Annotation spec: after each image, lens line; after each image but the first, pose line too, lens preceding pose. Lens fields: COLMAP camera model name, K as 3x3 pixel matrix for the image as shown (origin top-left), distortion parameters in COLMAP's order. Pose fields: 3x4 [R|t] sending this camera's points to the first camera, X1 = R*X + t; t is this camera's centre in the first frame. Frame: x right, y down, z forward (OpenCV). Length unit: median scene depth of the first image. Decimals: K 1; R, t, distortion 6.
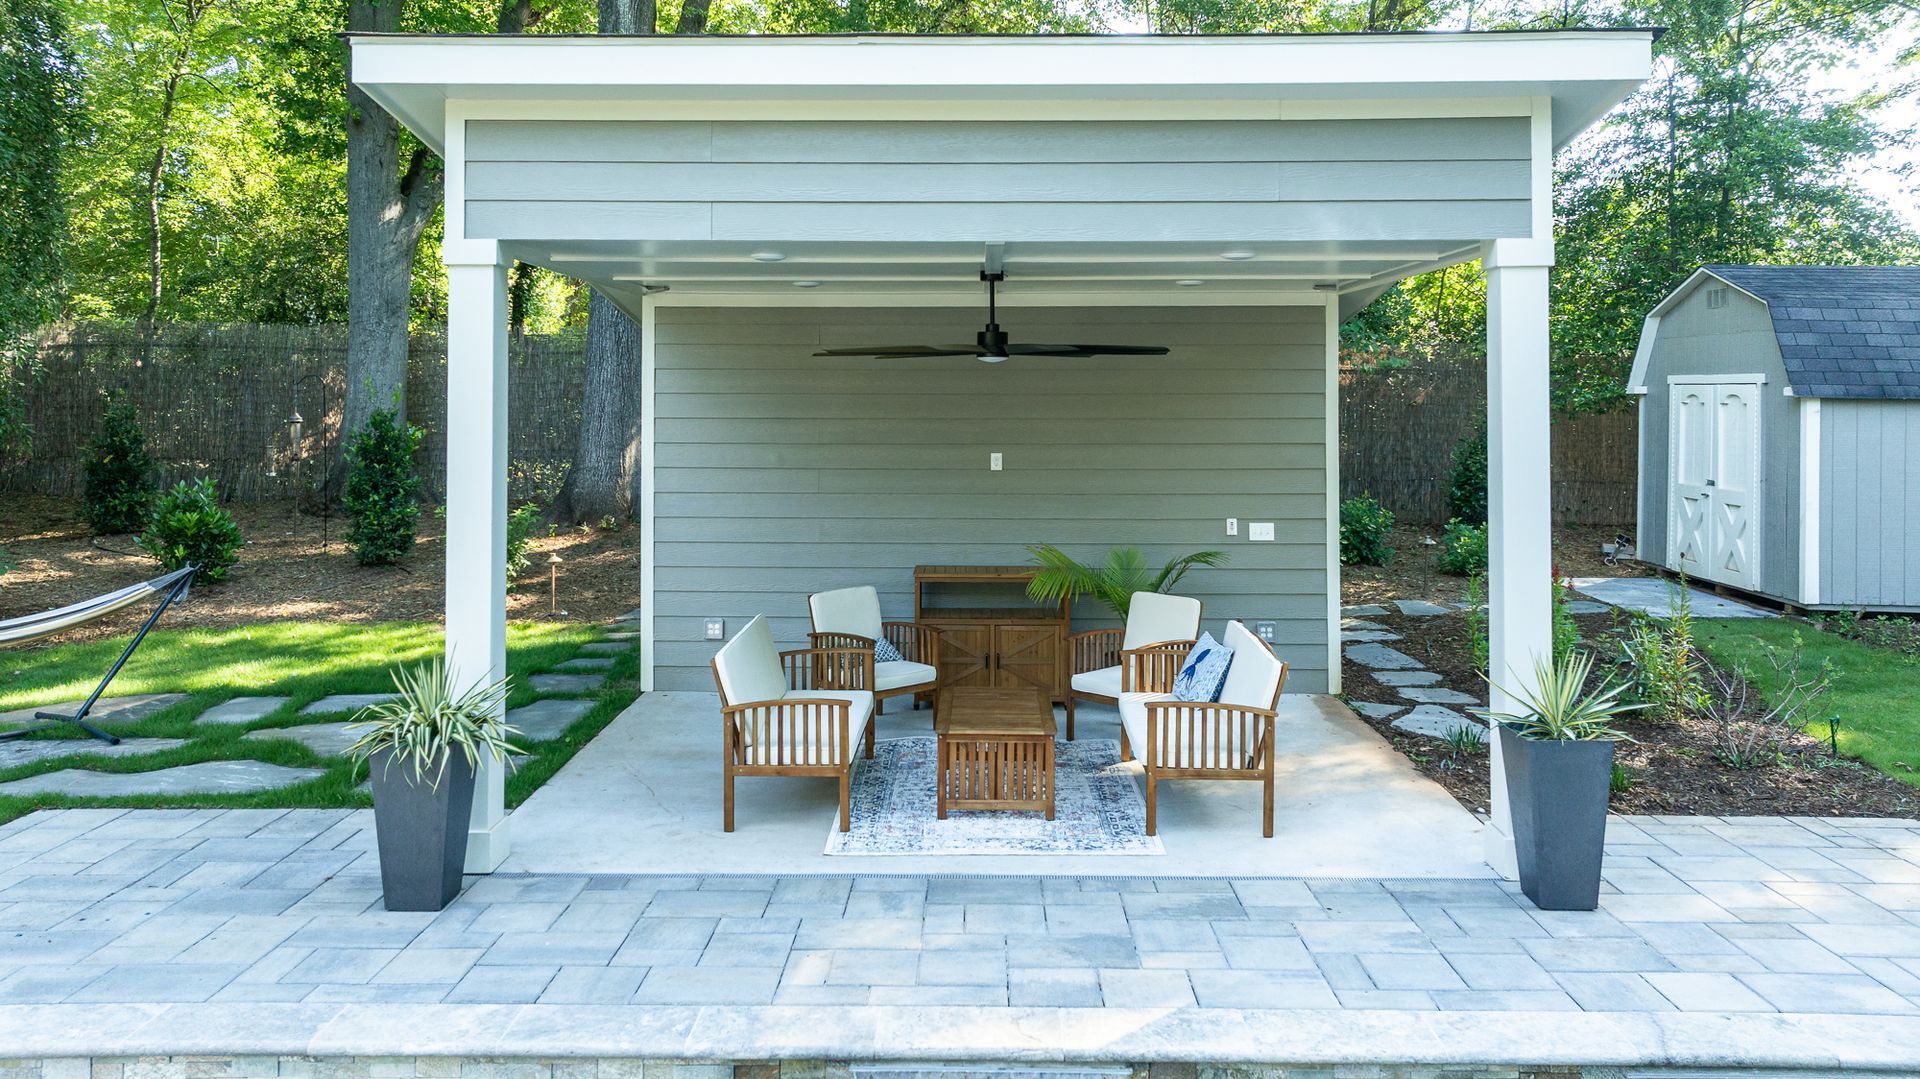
lens RADIAL K [[1399.0, 0, 962.9], [0, 1399.0, 349.5], [0, 0, 1]] dist [0.015438, -0.006824]
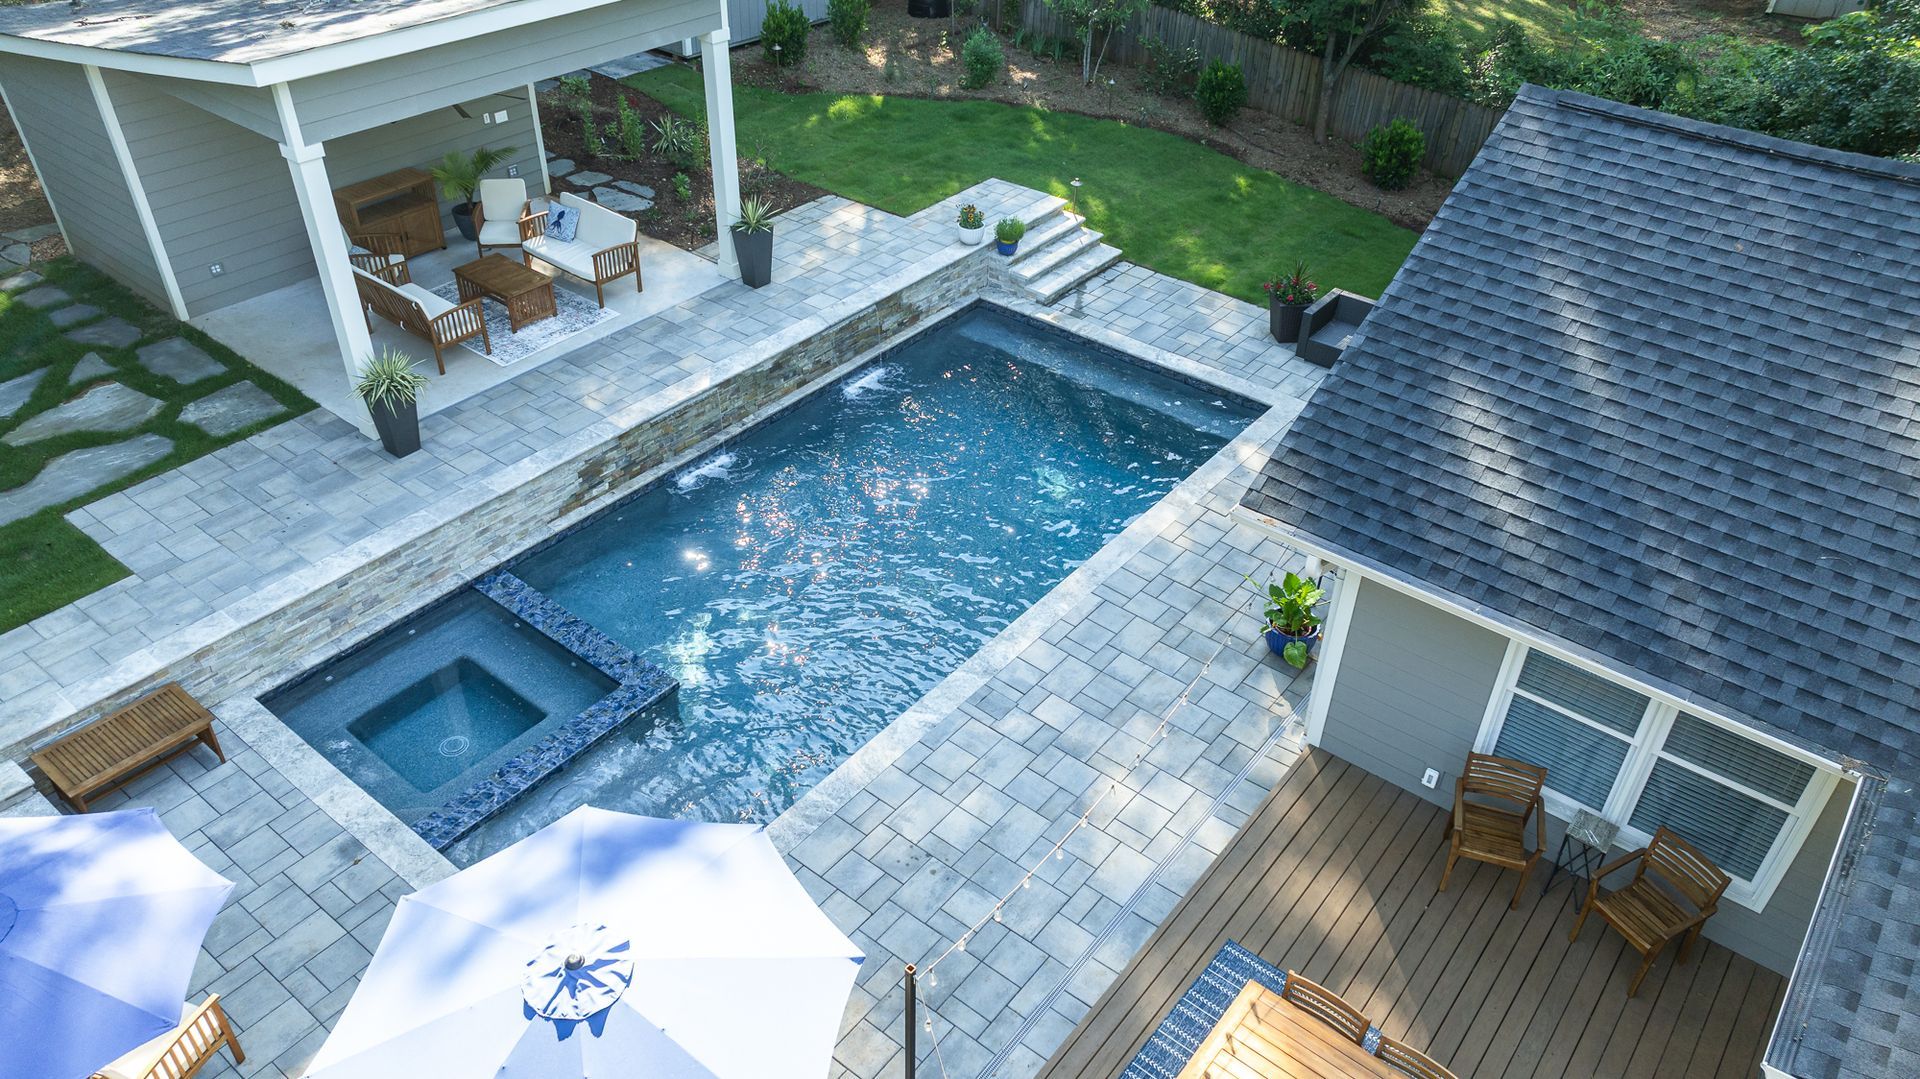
lens RADIAL K [[1342.1, 0, 981.3], [0, 1342.1, 525.2], [0, 0, 1]] dist [0.003162, 0.018256]
pose [[0.600233, -0.455816, 0.657231, -1.119109], [-0.055587, 0.795957, 0.602795, -0.748818], [-0.797891, -0.398351, 0.452422, -0.667368]]
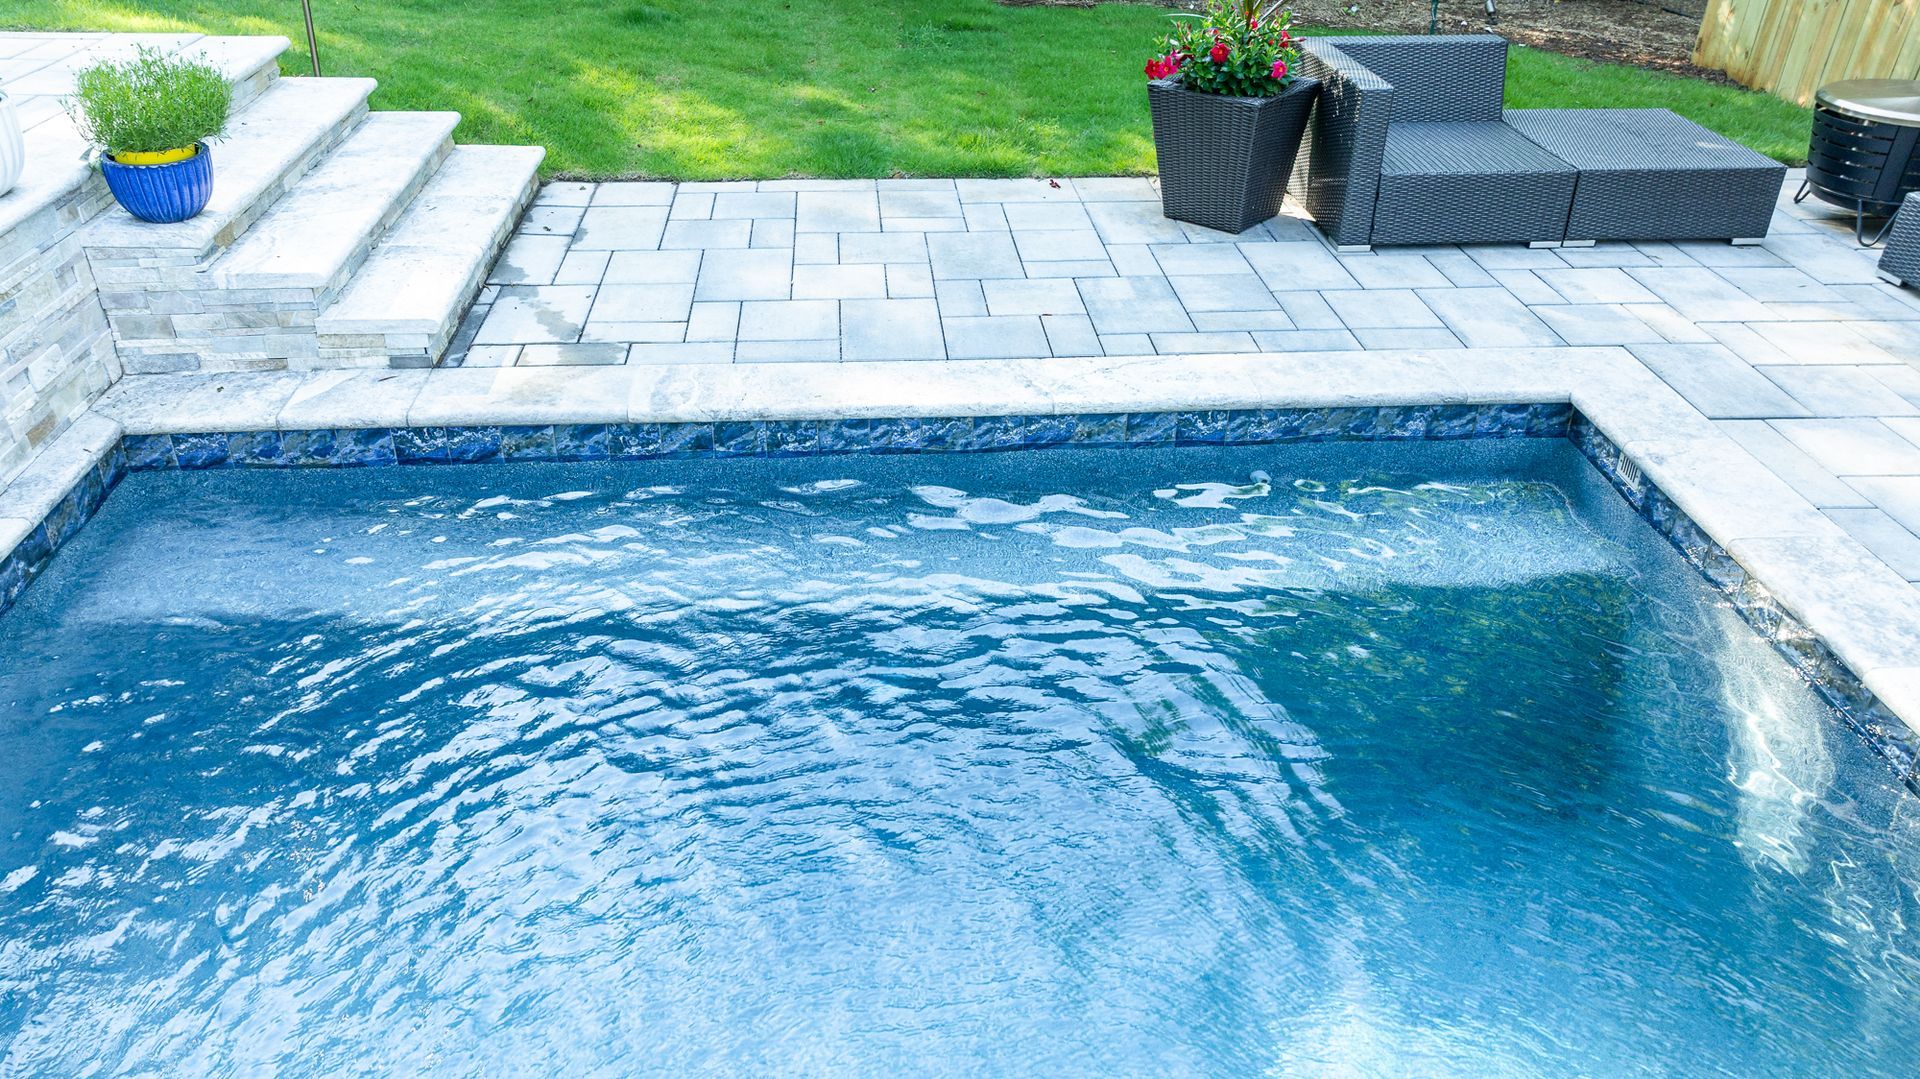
lens RADIAL K [[1399.0, 0, 930.0], [0, 1399.0, 450.6], [0, 0, 1]] dist [0.015438, -0.006824]
pose [[-0.075622, -0.479871, 0.874074, 0.192211], [-0.039104, 0.877337, 0.478279, 0.144762], [-0.996369, 0.001989, -0.085111, 0.360148]]
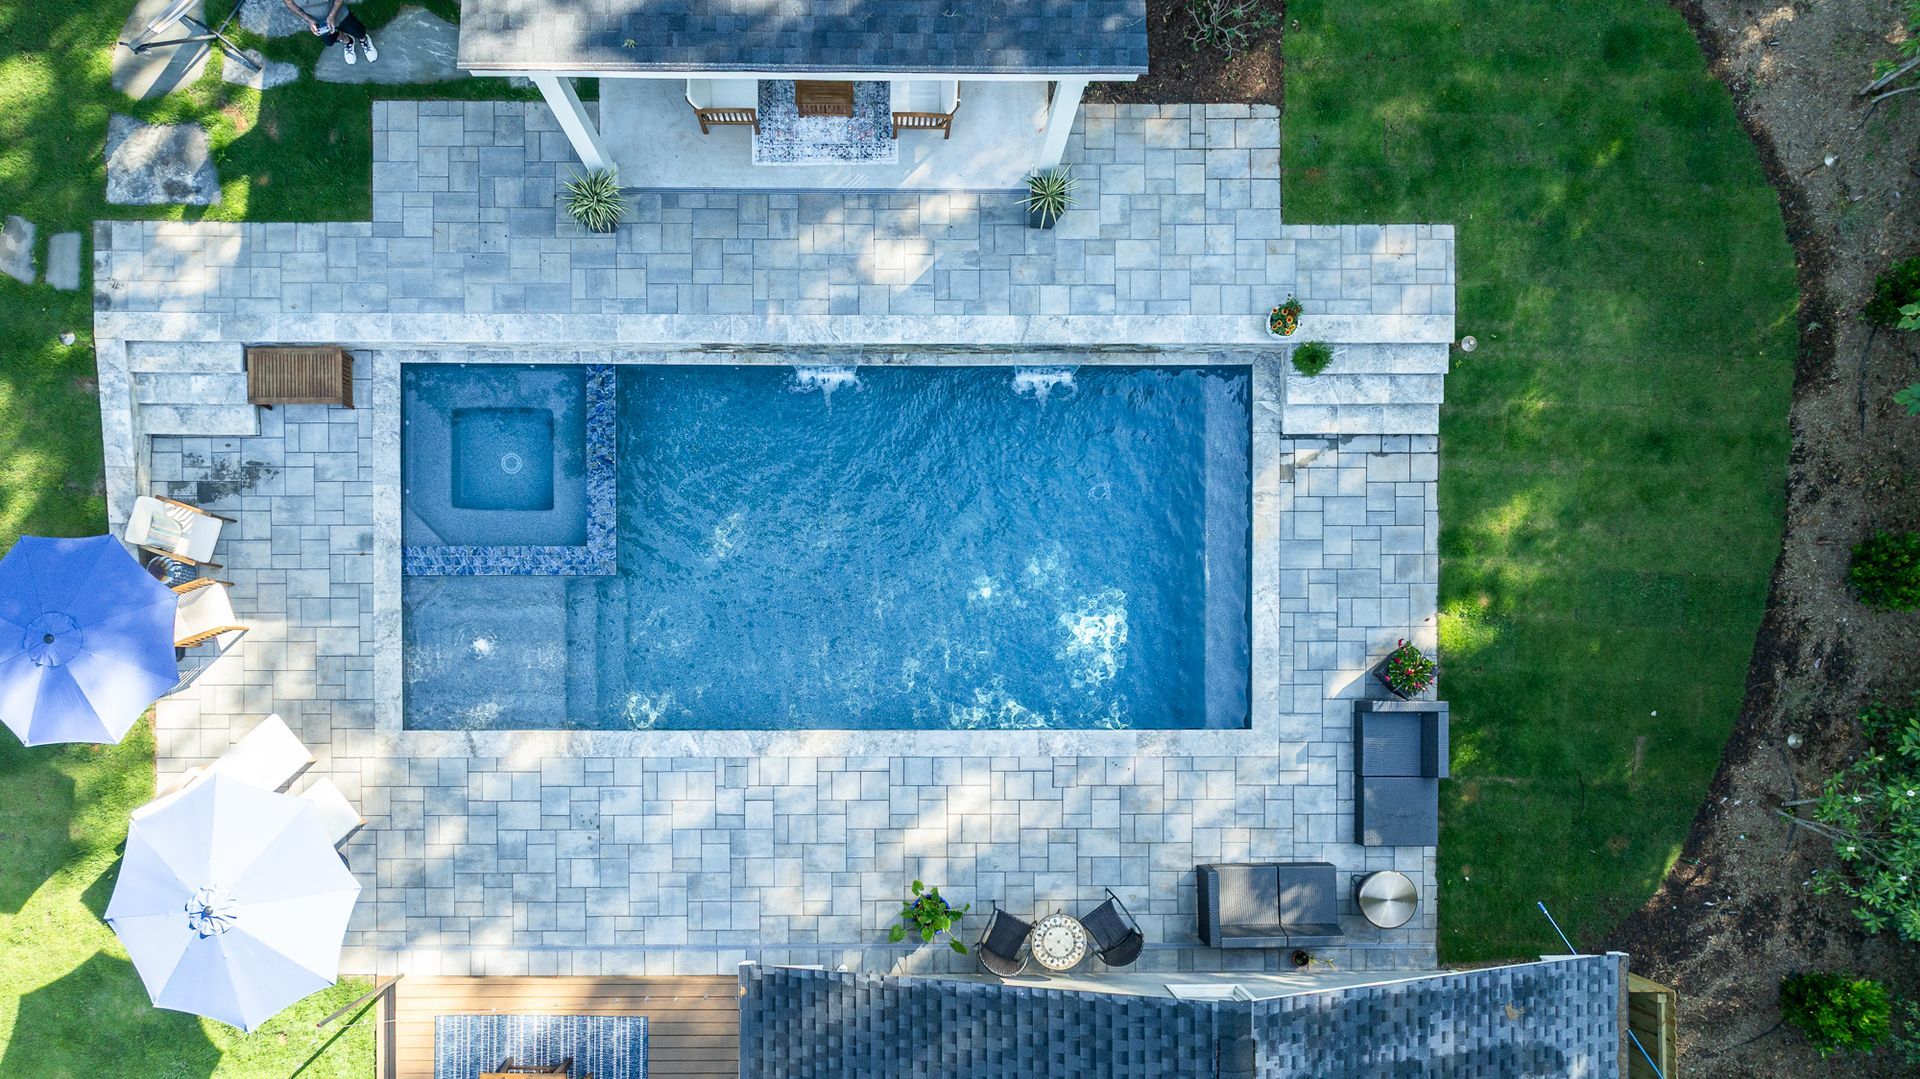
lens RADIAL K [[1399.0, 0, 915.8], [0, 1399.0, 686.8], [0, 0, 1]] dist [0.015438, -0.006824]
pose [[0.999703, -0.013993, 0.019963, 0.108983], [-0.020633, -0.049449, 0.998563, -1.927088], [-0.012985, -0.998679, -0.049723, 0.225726]]
